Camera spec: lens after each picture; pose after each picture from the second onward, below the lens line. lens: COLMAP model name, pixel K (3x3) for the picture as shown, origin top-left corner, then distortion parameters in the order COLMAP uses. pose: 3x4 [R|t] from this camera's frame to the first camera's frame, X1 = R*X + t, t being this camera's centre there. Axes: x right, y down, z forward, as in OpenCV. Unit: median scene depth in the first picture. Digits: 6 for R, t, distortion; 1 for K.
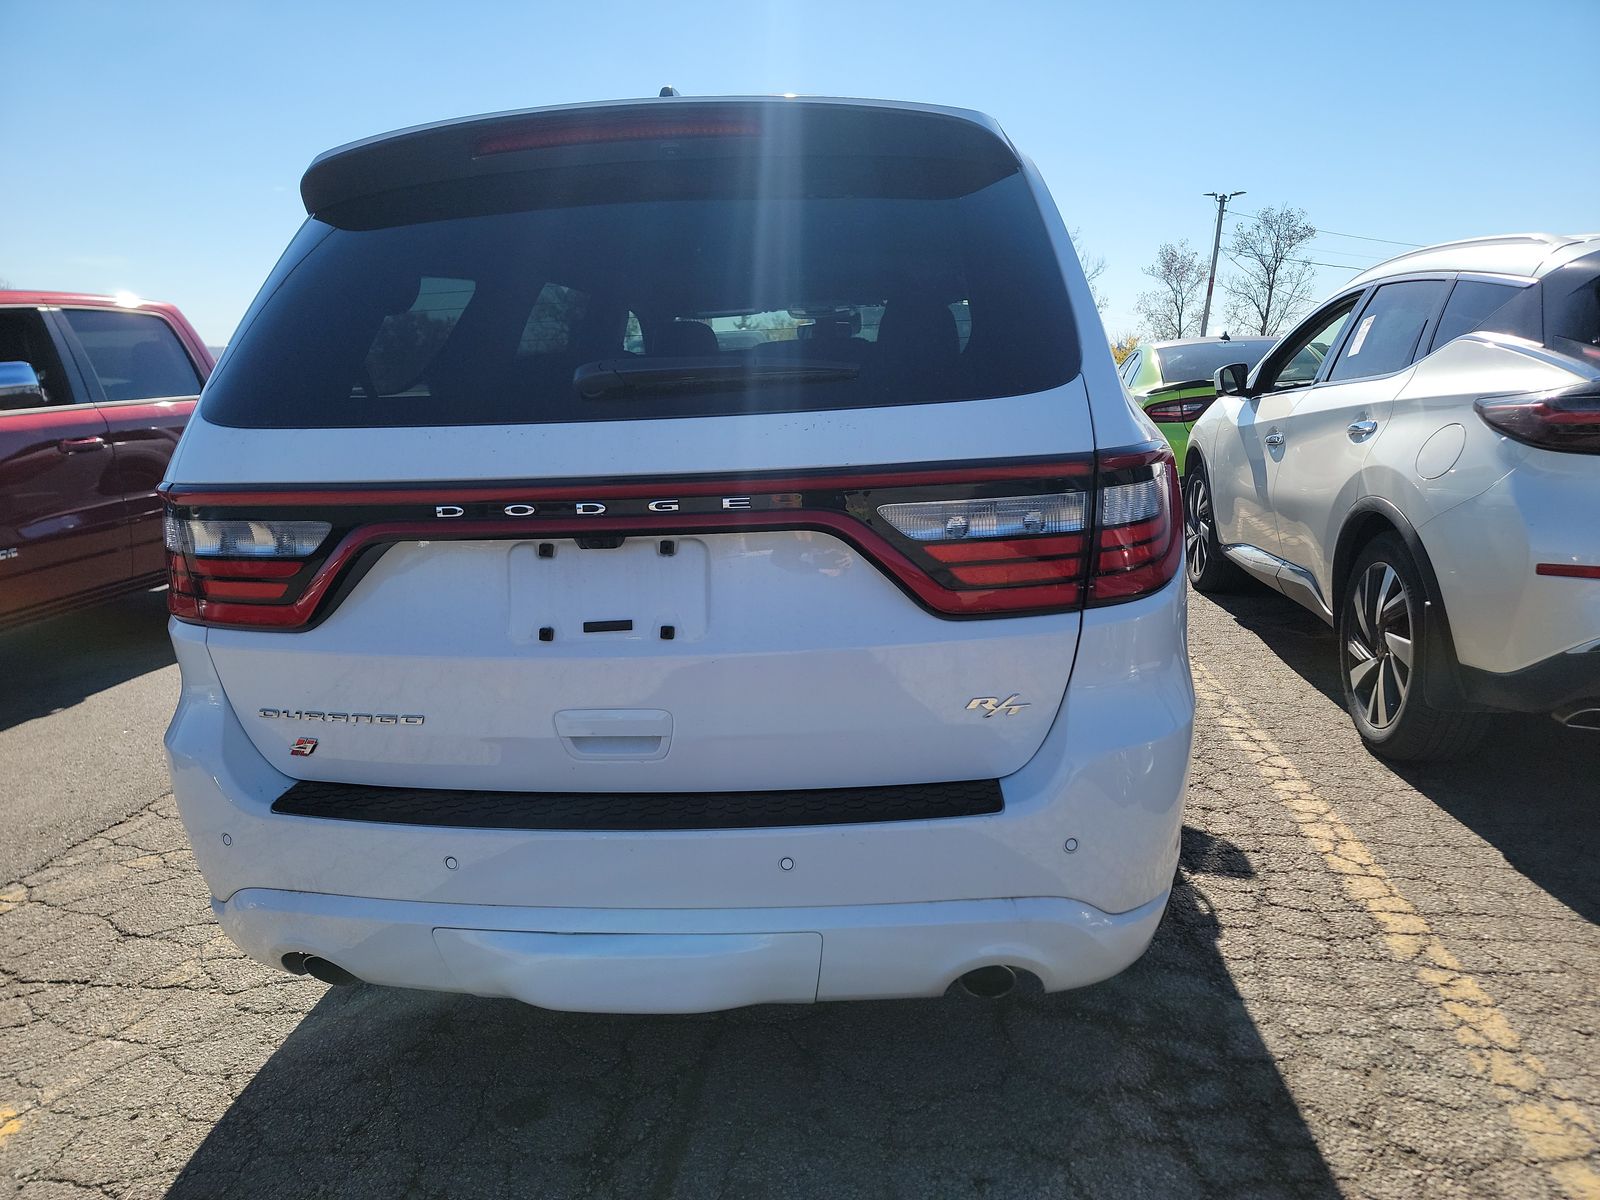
lens RADIAL K [[1114.3, 0, 793.0], [0, 1114.3, 603.4], [0, 0, 1]] dist [0.041799, -0.017159]
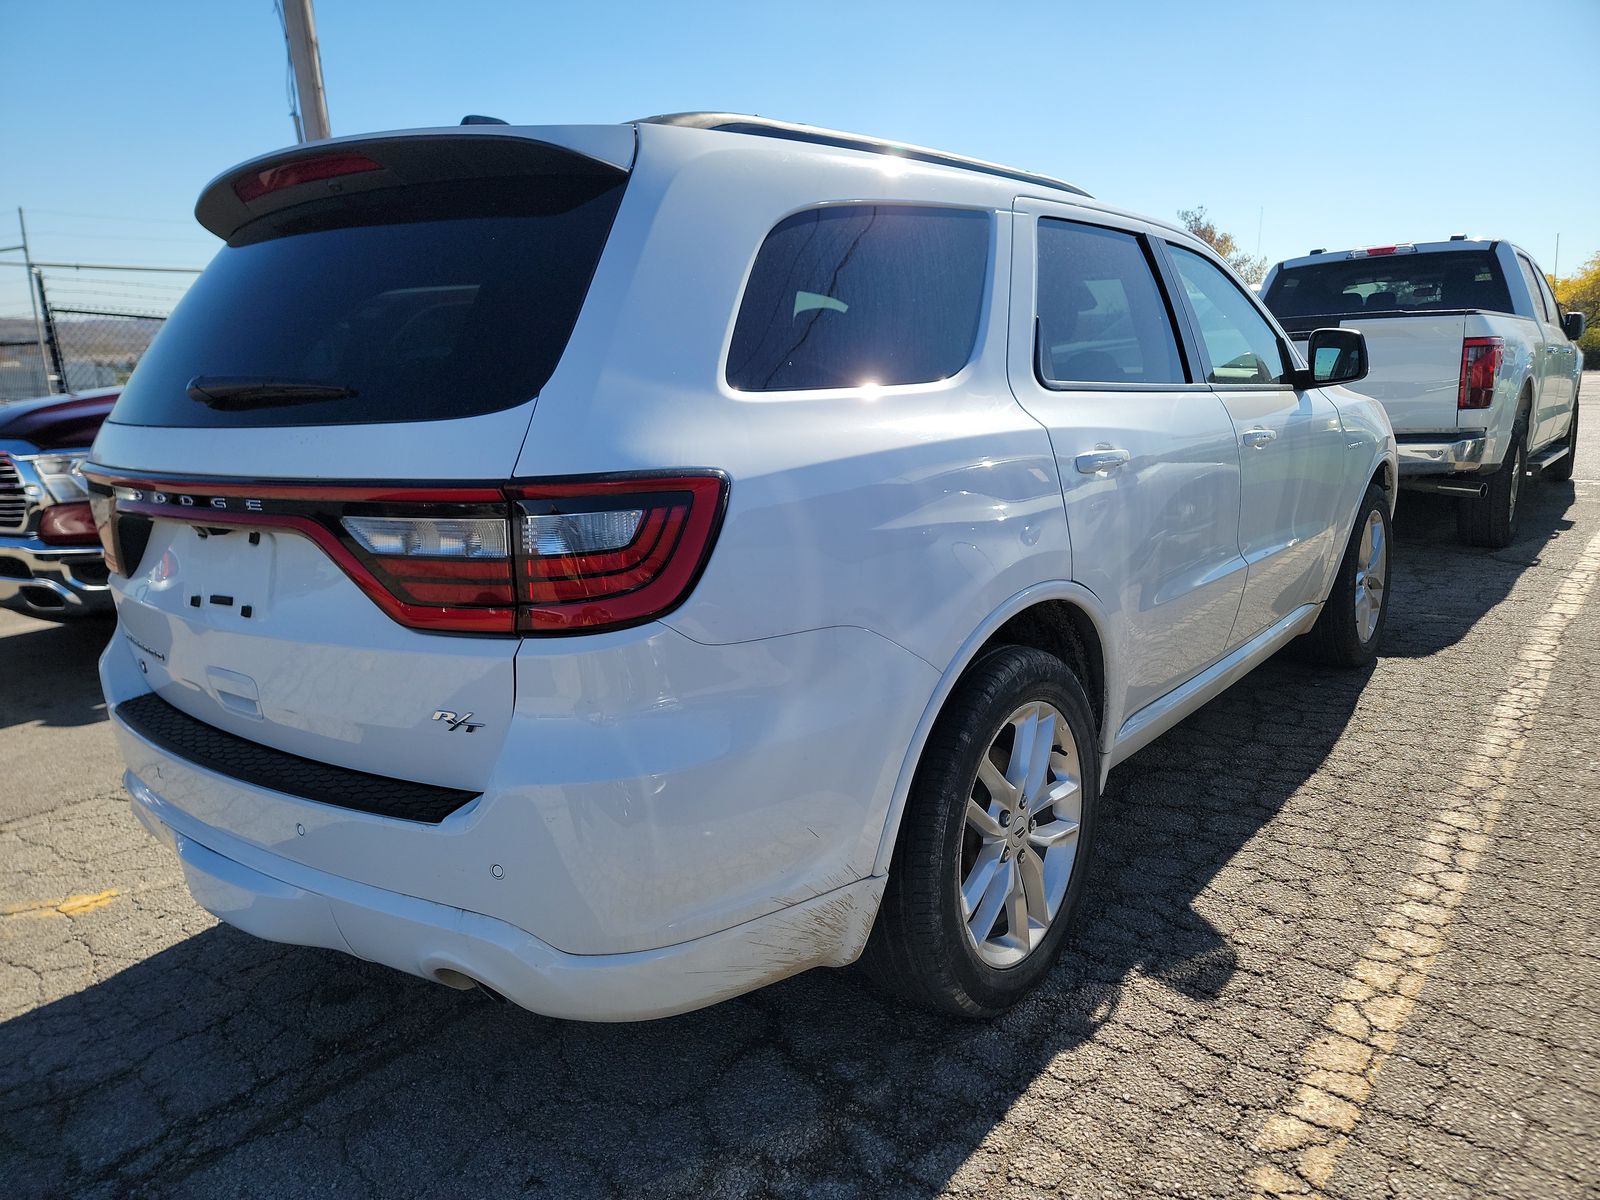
lens RADIAL K [[1114.3, 0, 768.4], [0, 1114.3, 603.6], [0, 0, 1]] dist [0.041799, -0.017159]
pose [[0.852839, 0.110048, -0.510446, 0.730319], [-0.093162, 0.993923, 0.058628, -0.078645], [0.513796, -0.002446, 0.857909, 0.208364]]
